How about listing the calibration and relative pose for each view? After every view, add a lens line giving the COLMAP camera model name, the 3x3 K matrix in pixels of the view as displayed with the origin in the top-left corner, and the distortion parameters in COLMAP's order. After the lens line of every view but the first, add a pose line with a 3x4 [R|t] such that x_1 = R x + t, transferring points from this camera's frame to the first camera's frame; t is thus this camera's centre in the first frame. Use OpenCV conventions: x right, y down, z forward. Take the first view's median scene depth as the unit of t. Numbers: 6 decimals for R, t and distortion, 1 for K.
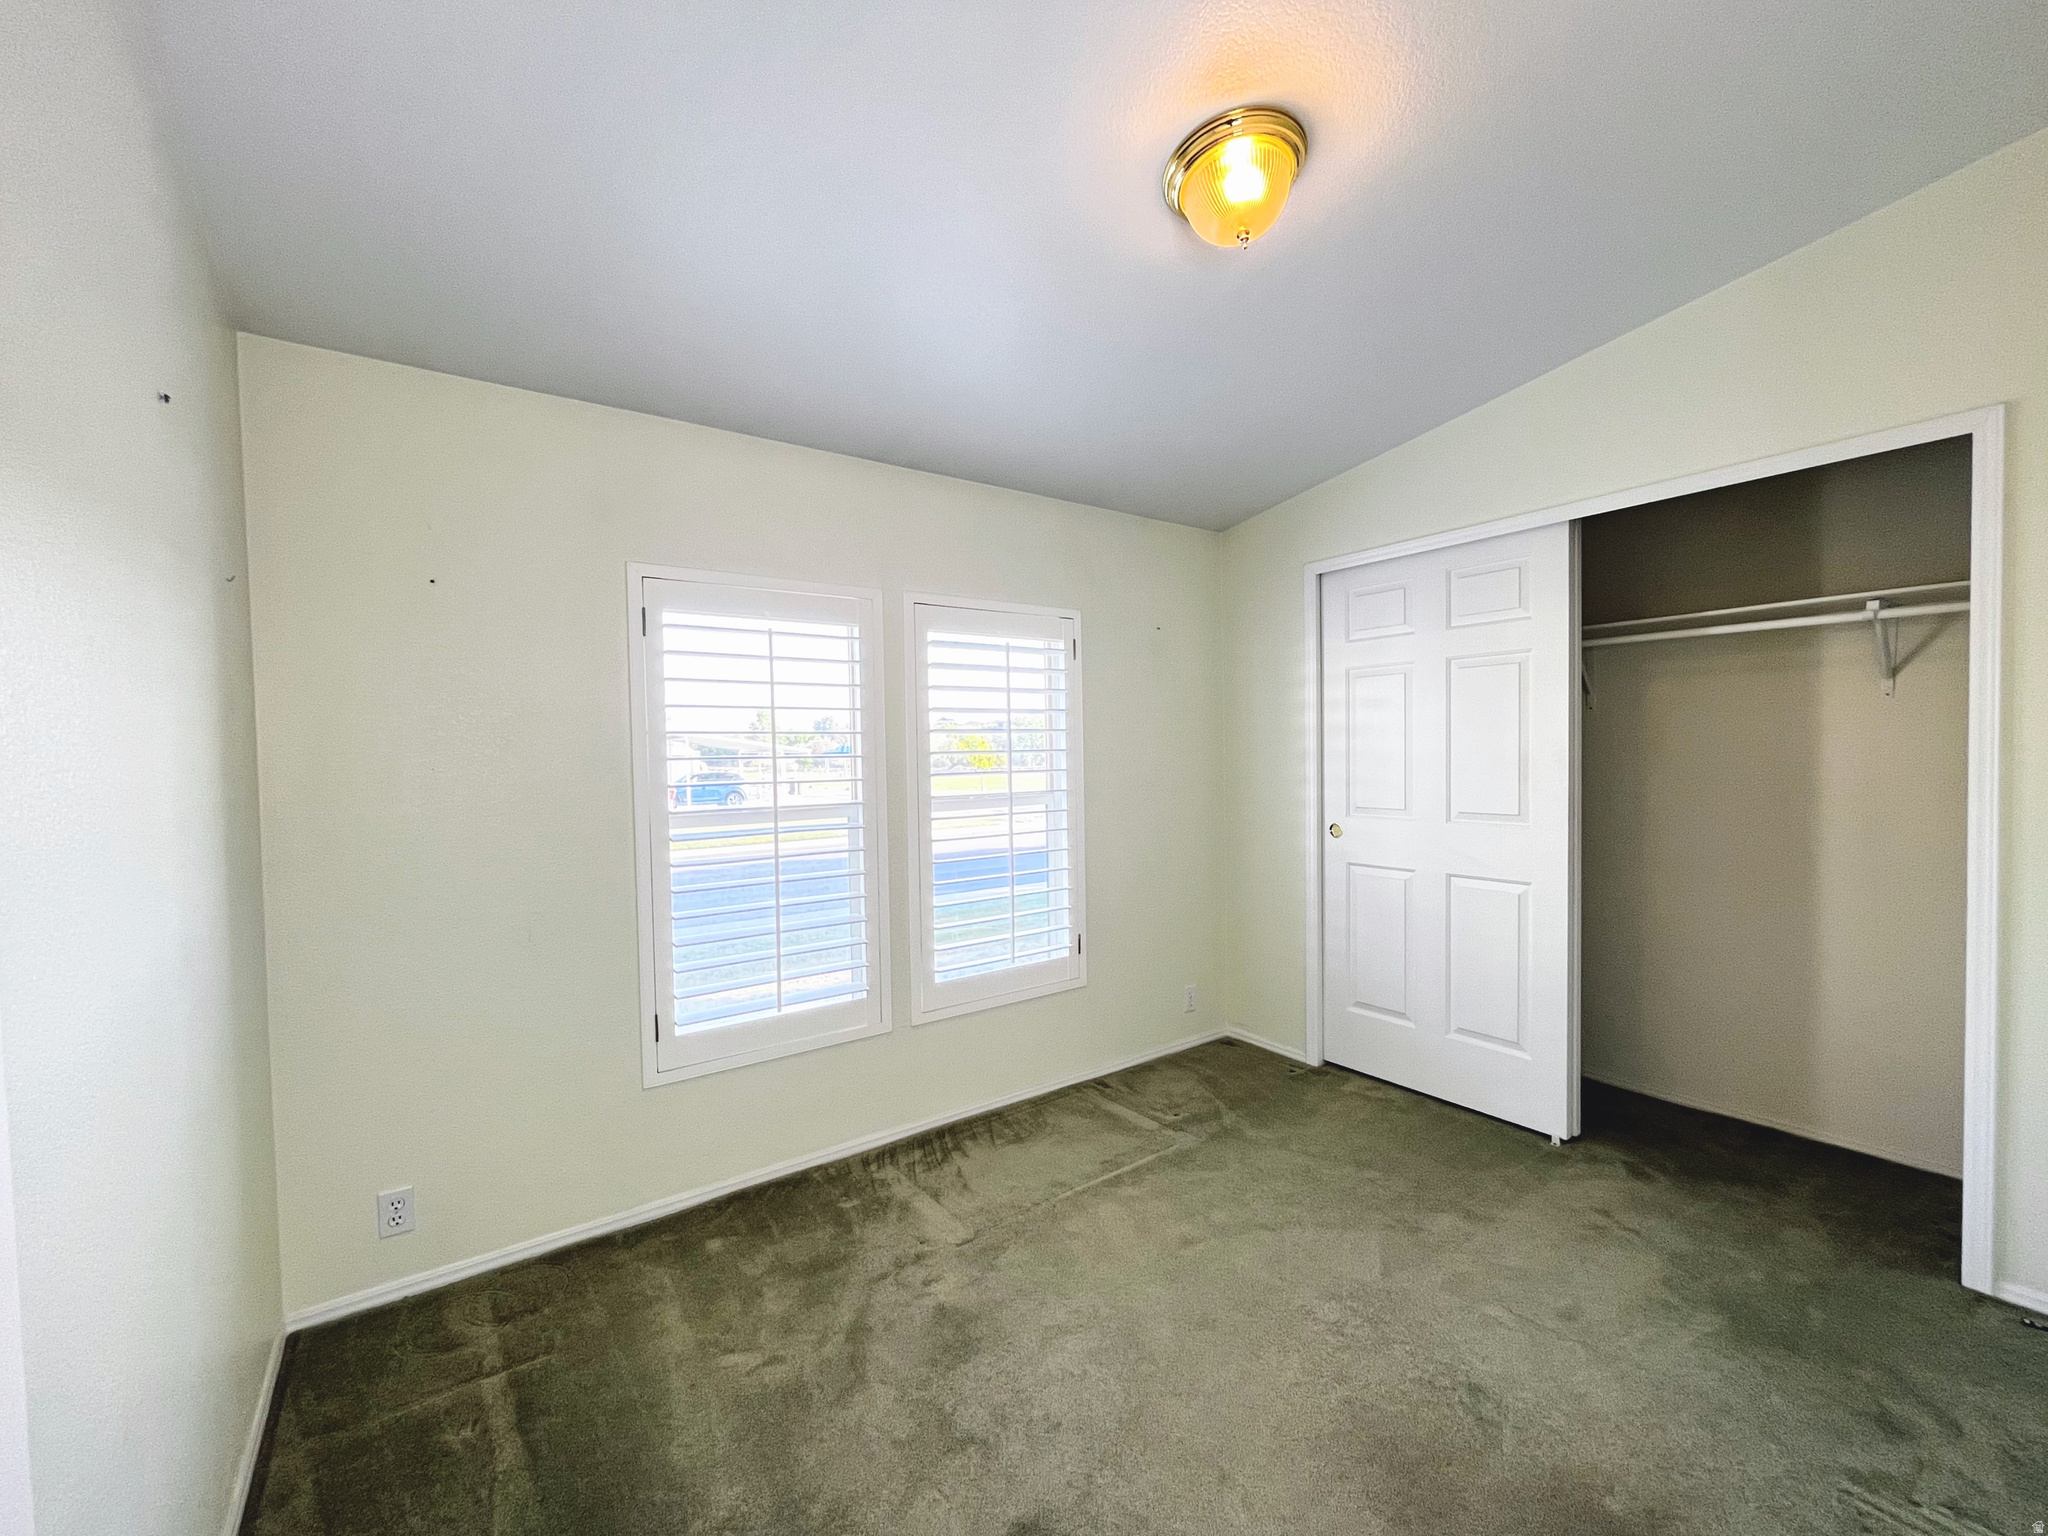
lens RADIAL K [[822.3, 0, 1026.6], [0, 822.3, 761.7], [0, 0, 1]] dist [0.002954, 0.000100]
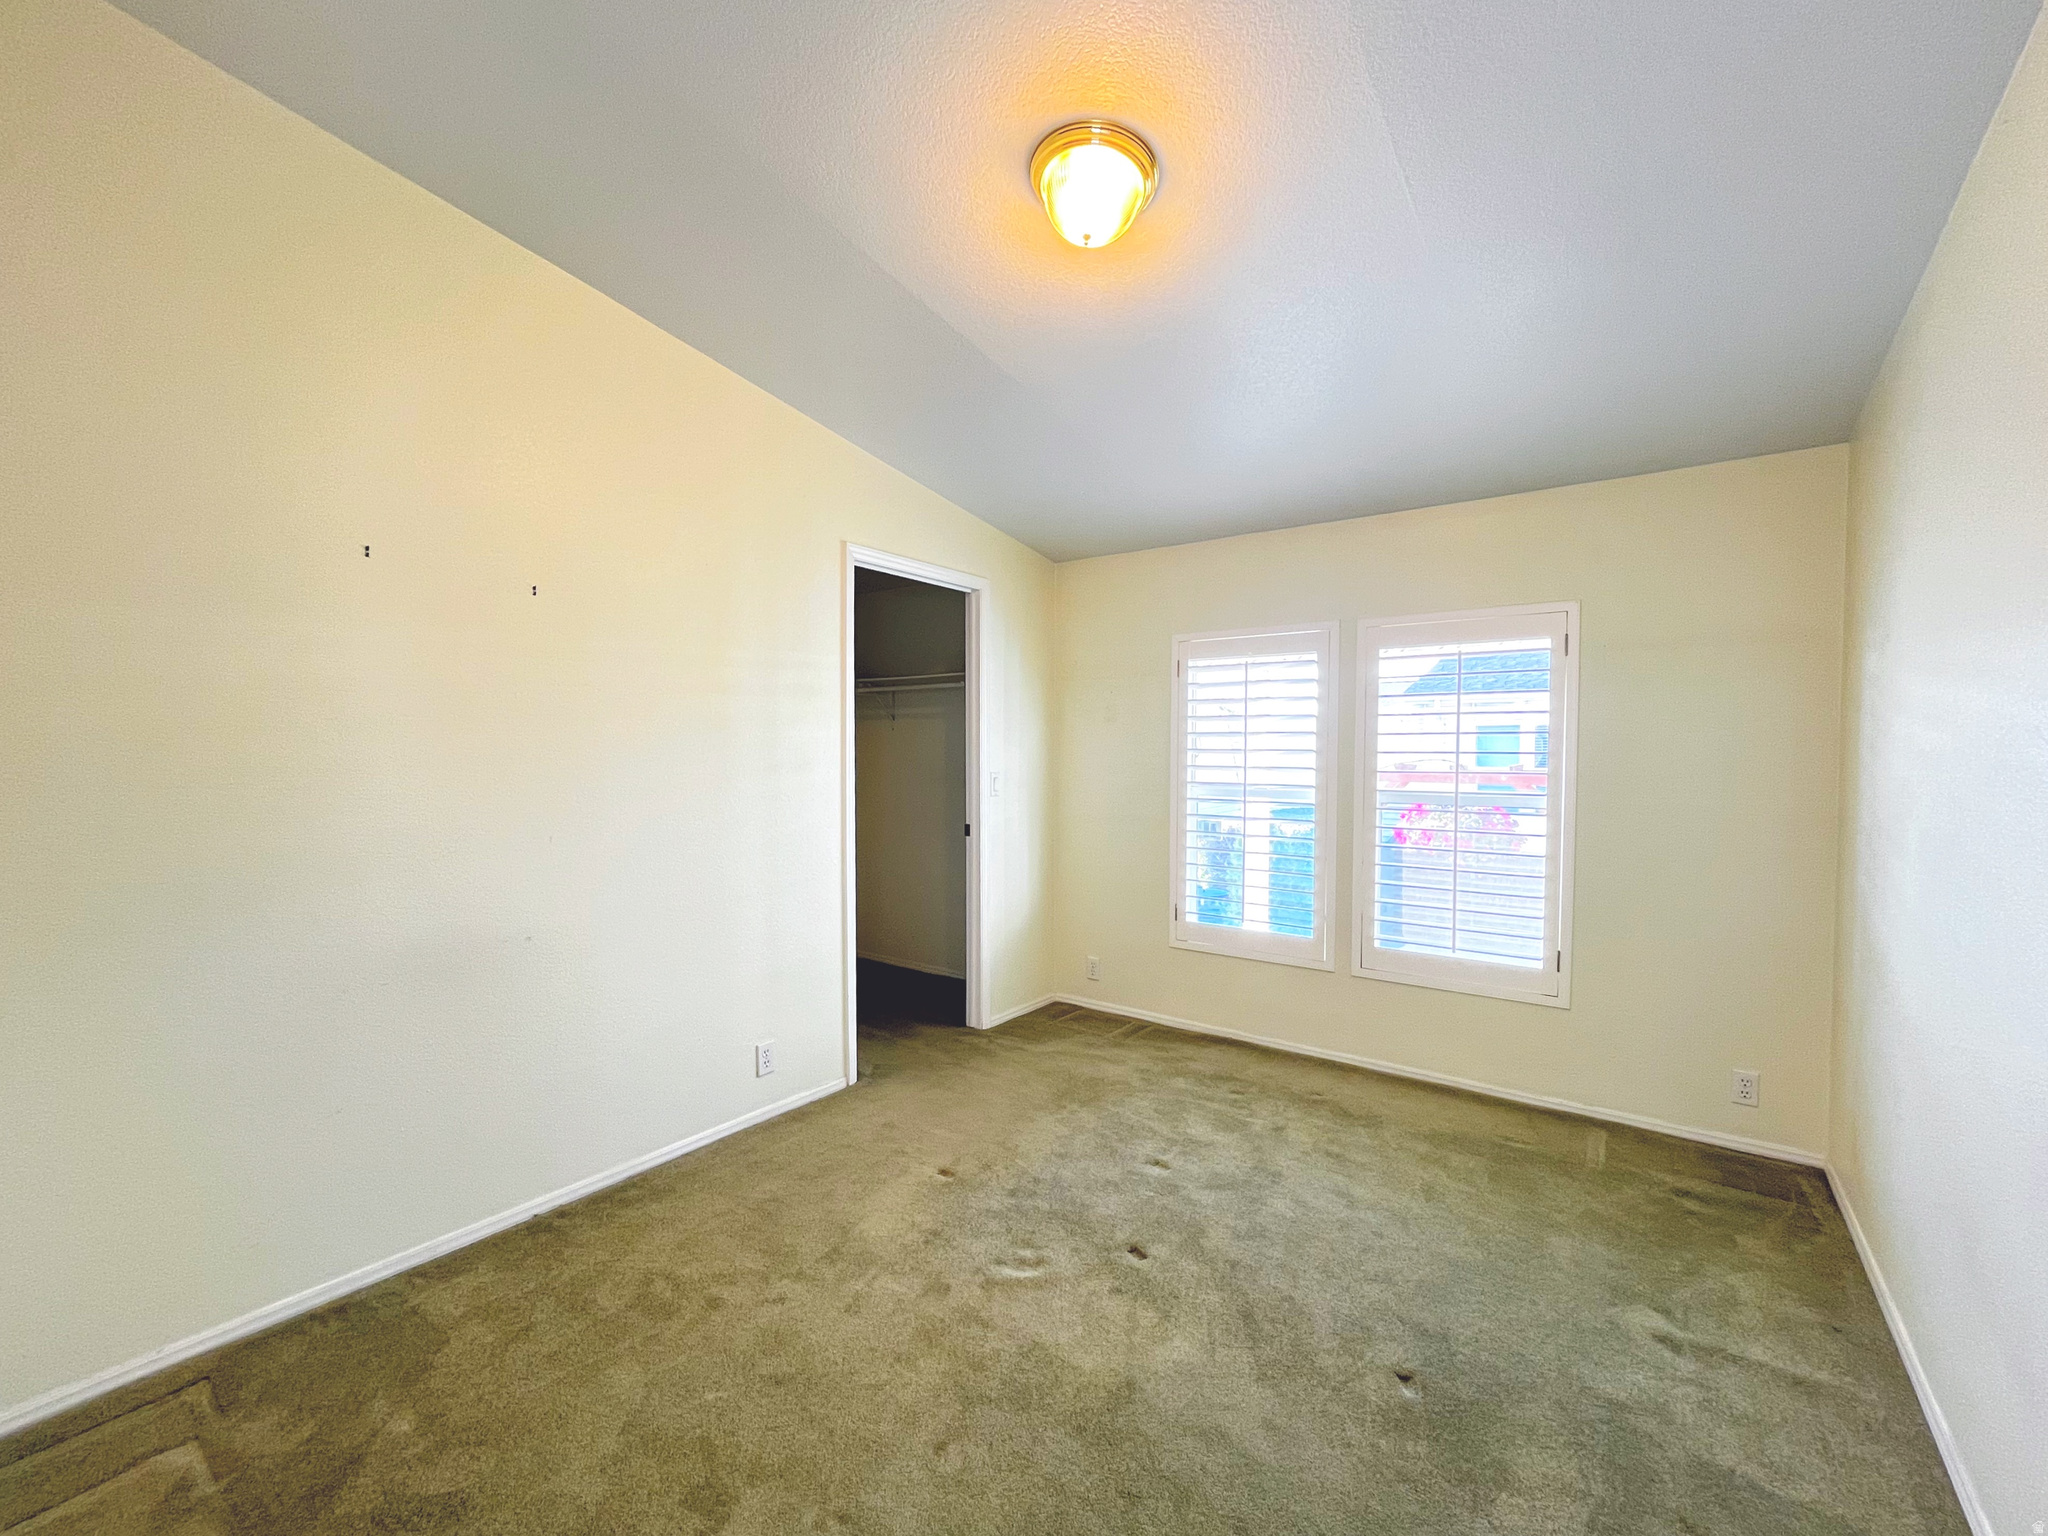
lens RADIAL K [[822.3, 0, 1021.2], [0, 822.3, 764.4], [0, 0, 1]] dist [0.002954, 0.000100]
pose [[0.338829, 0.041086, -0.939951, 0.851706], [-0.029809, 0.999013, 0.032922, -0.016301], [0.940376, 0.016864, 0.339719, 0.119868]]
